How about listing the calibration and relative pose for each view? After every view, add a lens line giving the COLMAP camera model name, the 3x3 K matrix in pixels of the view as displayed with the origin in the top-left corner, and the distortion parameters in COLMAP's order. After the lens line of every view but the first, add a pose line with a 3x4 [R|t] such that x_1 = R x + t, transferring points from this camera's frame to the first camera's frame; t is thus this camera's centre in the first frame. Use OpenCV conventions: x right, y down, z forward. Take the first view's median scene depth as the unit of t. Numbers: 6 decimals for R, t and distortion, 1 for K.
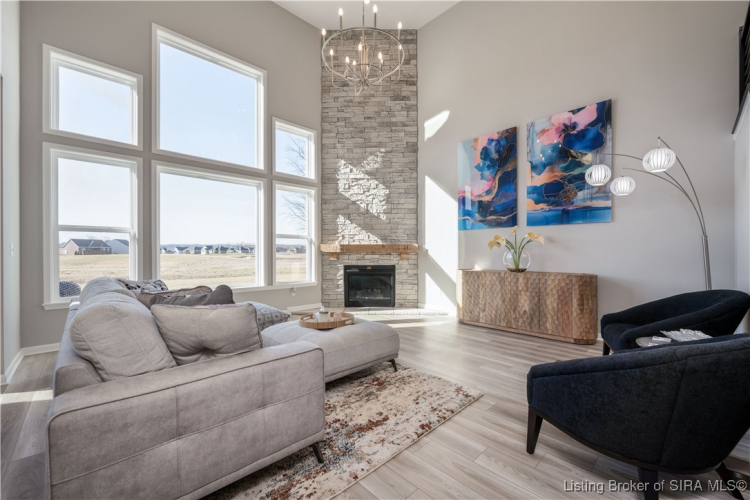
lens RADIAL K [[314.0, 0, 375.0], [0, 314.0, 250.0], [0, 0, 1]] dist [0.000264, 0.000157]
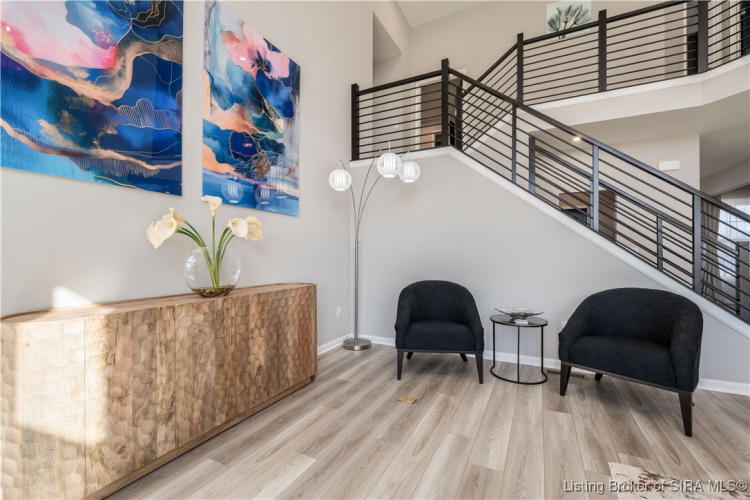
lens RADIAL K [[314.0, 0, 375.0], [0, 314.0, 250.0], [0, 0, 1]] dist [0.000264, 0.000157]
pose [[-0.337262, 0.012285, 0.941331, -0.049460], [-0.010790, 0.999799, -0.016914, 0.006061], [-0.941349, -0.015861, -0.337062, 0.667180]]
